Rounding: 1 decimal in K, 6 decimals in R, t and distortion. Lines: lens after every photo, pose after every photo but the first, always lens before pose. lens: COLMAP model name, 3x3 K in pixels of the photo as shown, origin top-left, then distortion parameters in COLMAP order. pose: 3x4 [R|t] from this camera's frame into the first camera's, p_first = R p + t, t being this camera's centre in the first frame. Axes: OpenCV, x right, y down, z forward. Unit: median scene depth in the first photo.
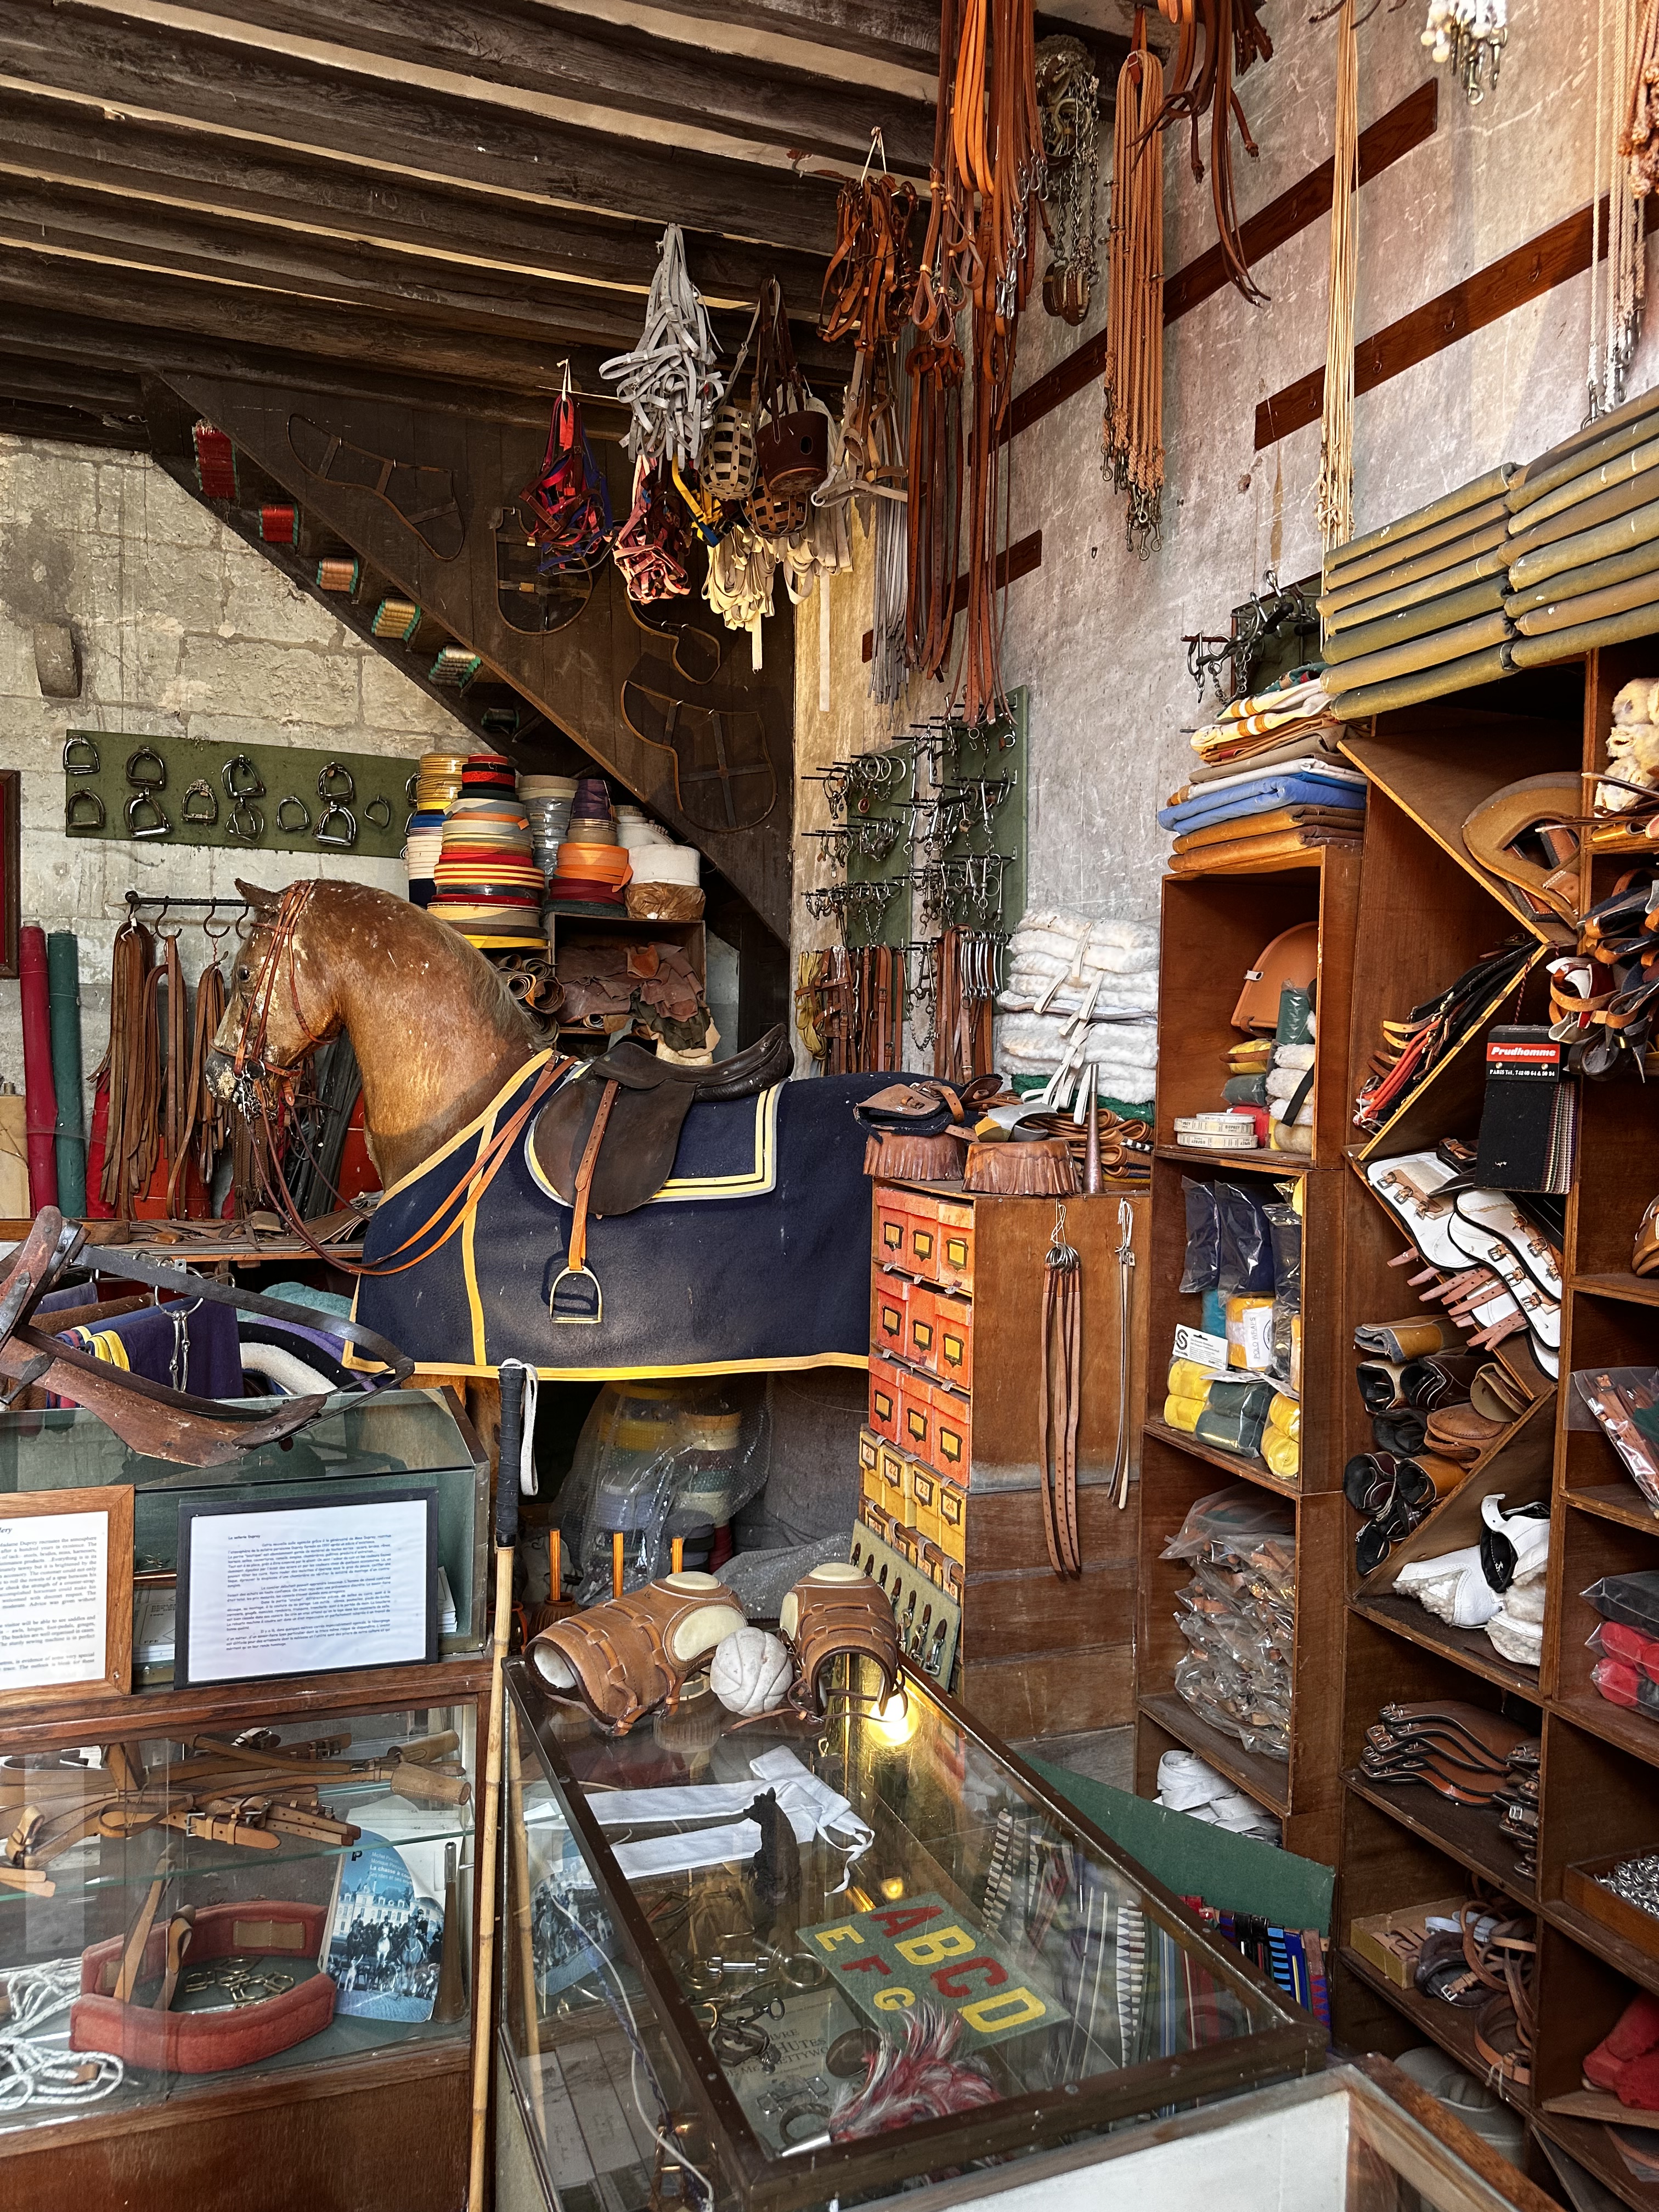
lens RADIAL K [[1591.7, 0, 829.5], [0, 1591.7, 1106.0], [0, 0, 1]] dist [0.202539, -0.138333]
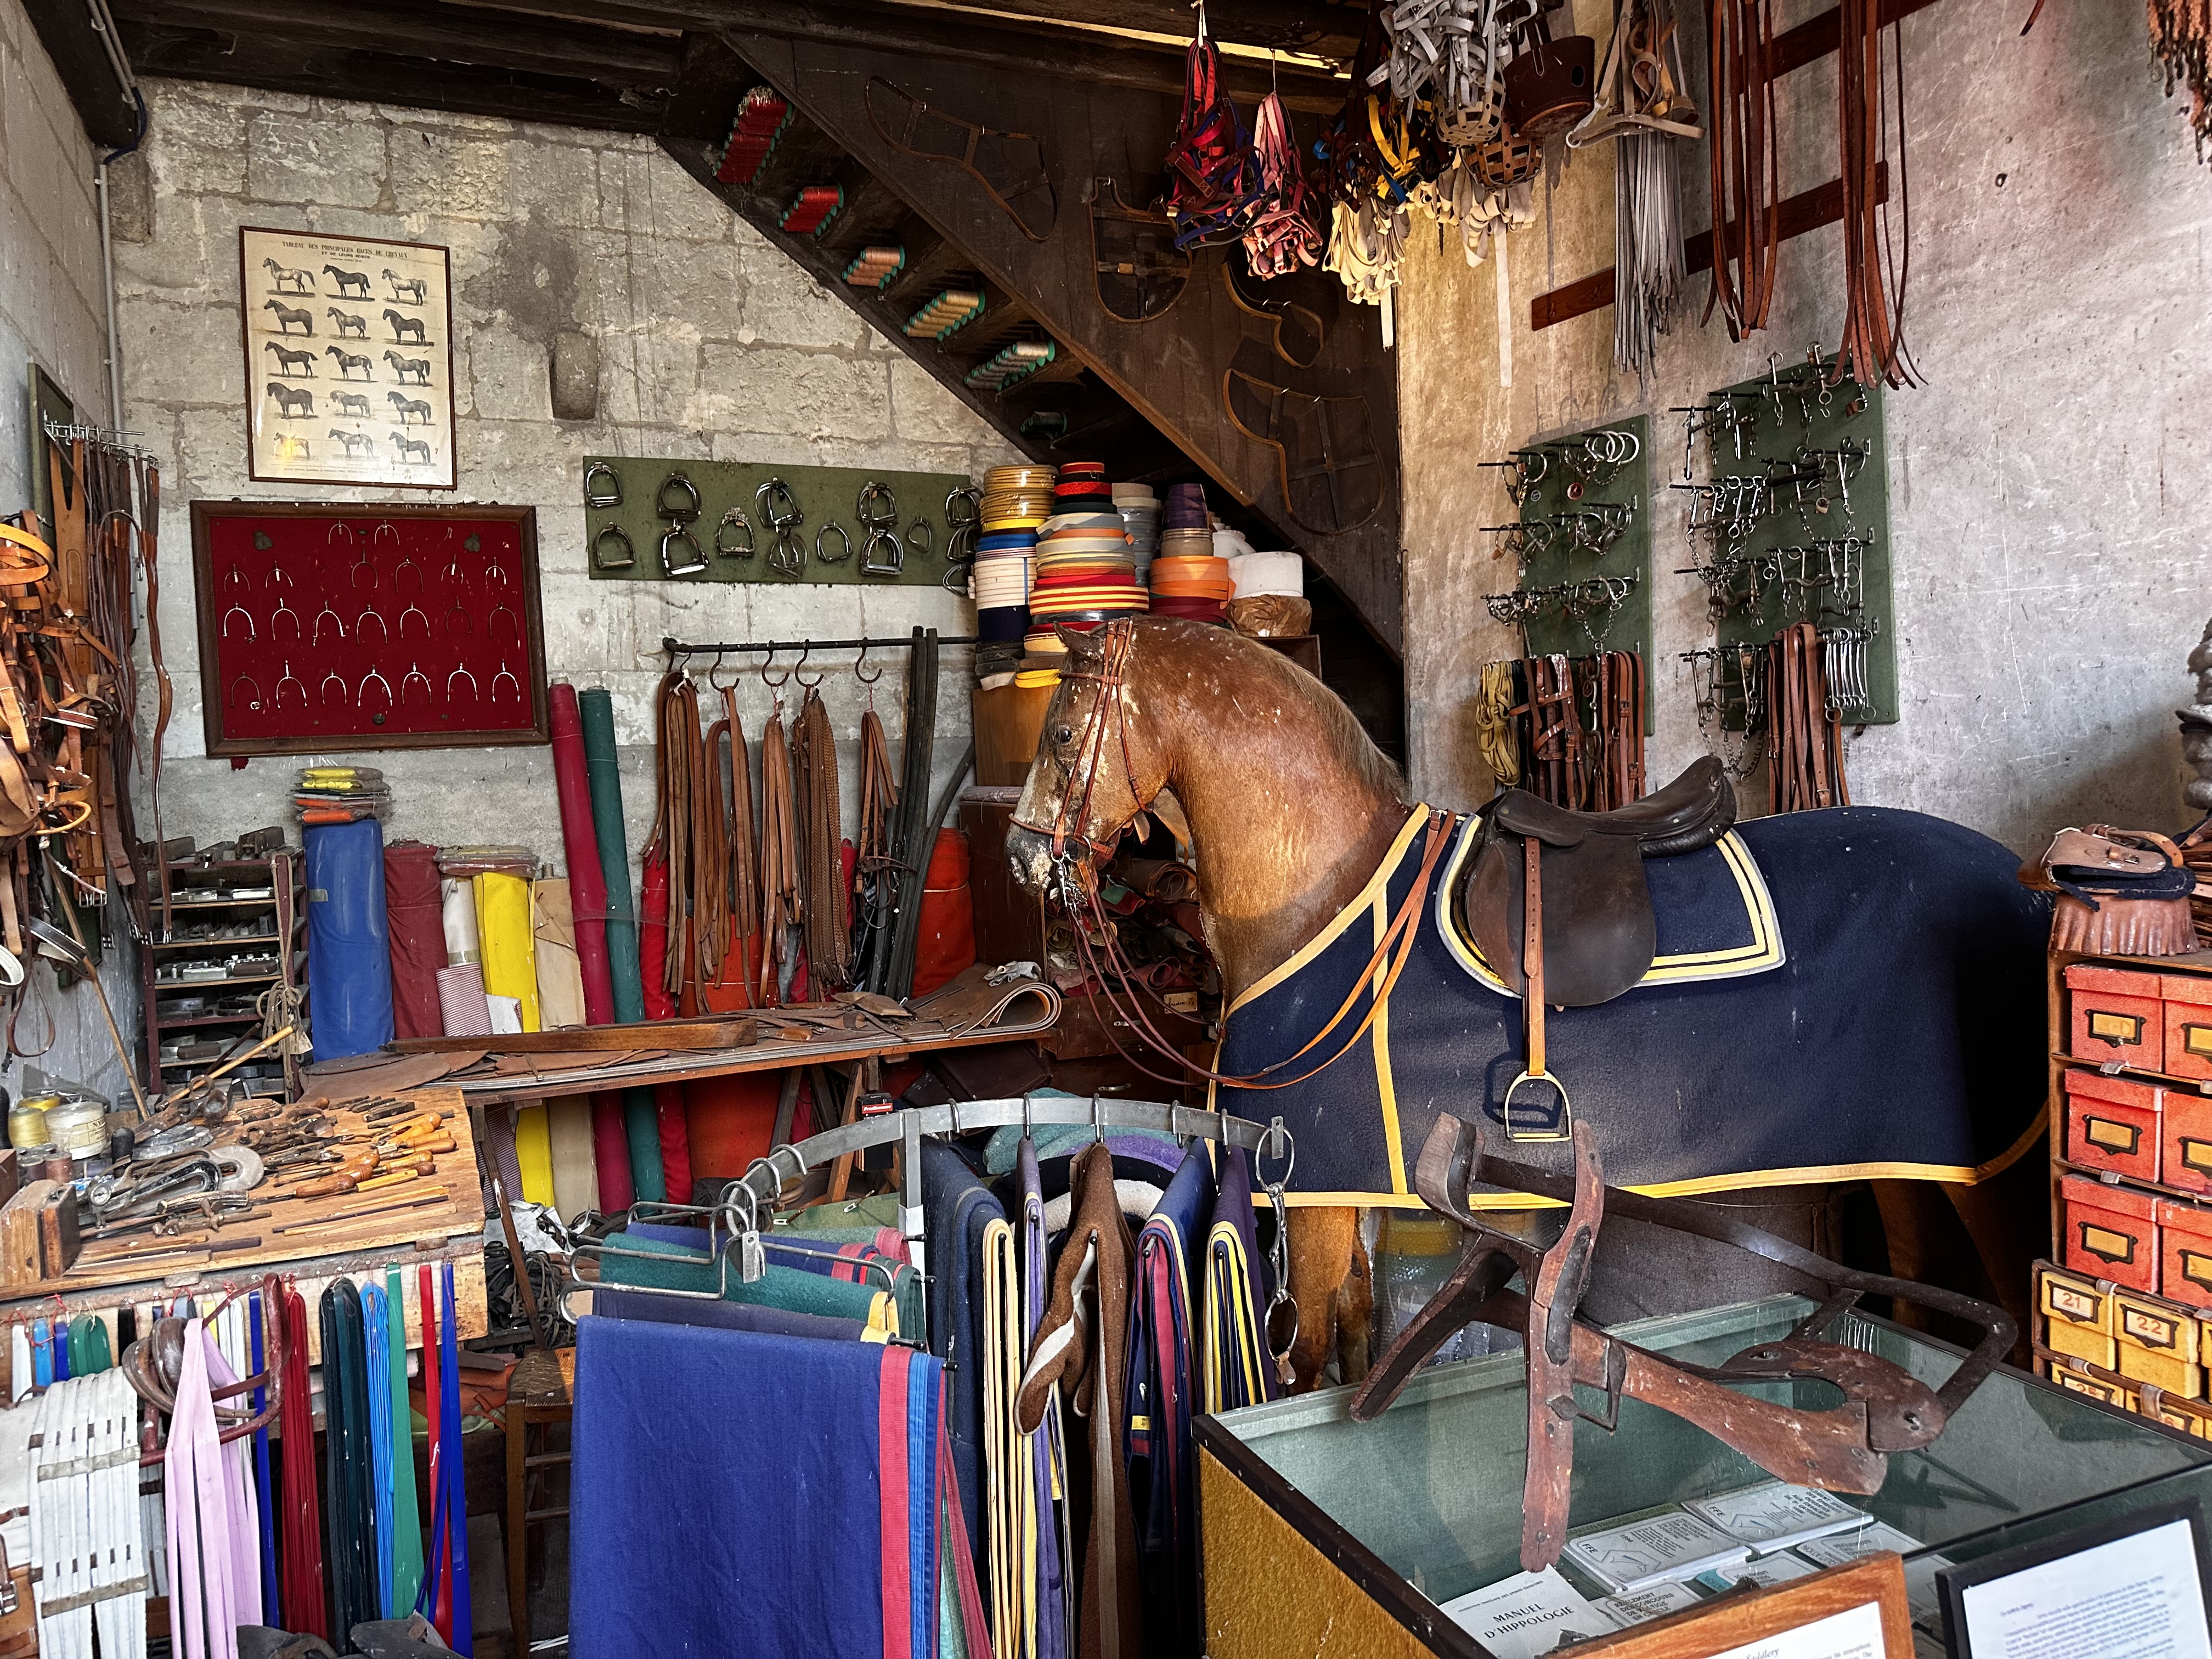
lens RADIAL K [[1552.4, 0, 1106.0], [0, 1552.4, 829.5], [0, 0, 1]] dist [0.186254, -0.196250]
pose [[0.994147, -0.059223, 0.090356, -0.275244], [0.057593, 0.998129, 0.020543, -0.032076], [-0.091404, -0.015219, 0.995698, 0.137919]]
